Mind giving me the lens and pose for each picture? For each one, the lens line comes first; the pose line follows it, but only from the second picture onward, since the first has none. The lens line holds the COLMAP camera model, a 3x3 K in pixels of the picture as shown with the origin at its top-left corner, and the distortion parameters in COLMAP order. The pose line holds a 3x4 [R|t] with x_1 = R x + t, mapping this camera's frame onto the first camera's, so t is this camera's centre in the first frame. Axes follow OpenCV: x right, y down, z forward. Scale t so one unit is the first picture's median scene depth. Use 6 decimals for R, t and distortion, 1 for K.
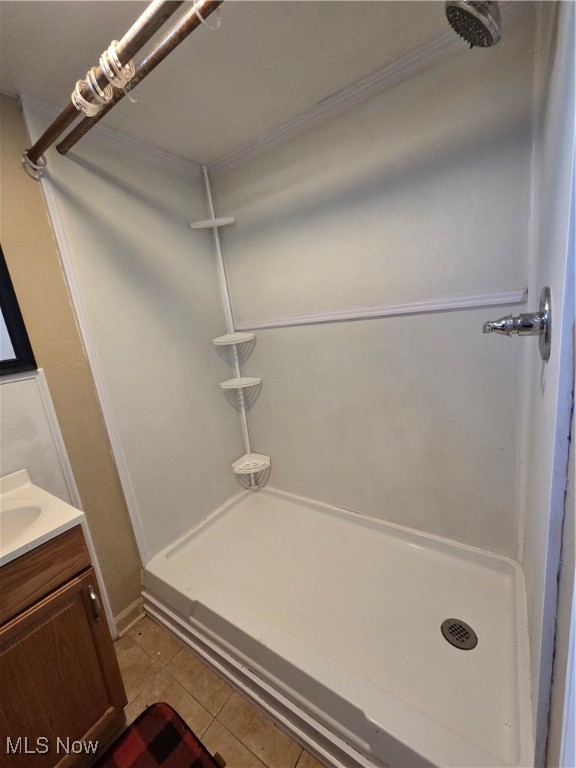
lens RADIAL K [[313.9, 0, 286.2], [0, 313.9, 382.3], [0, 0, 1]] dist [0.007515, -0.000397]
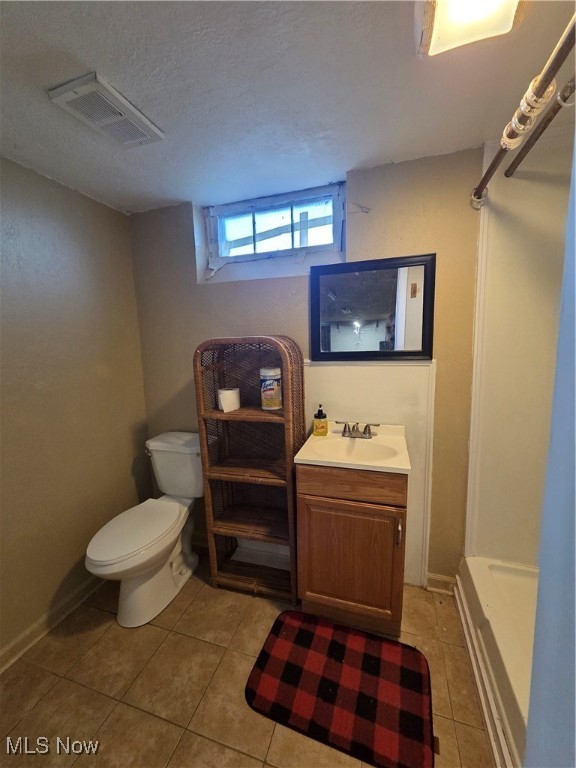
lens RADIAL K [[313.9, 0, 286.6], [0, 313.9, 384.5], [0, 0, 1]] dist [0.007515, -0.000397]
pose [[0.295216, 0.244030, -0.923741, 0.302441], [-0.215571, 0.958914, 0.184429, -0.056890], [0.930794, 0.144685, 0.335692, -0.007521]]
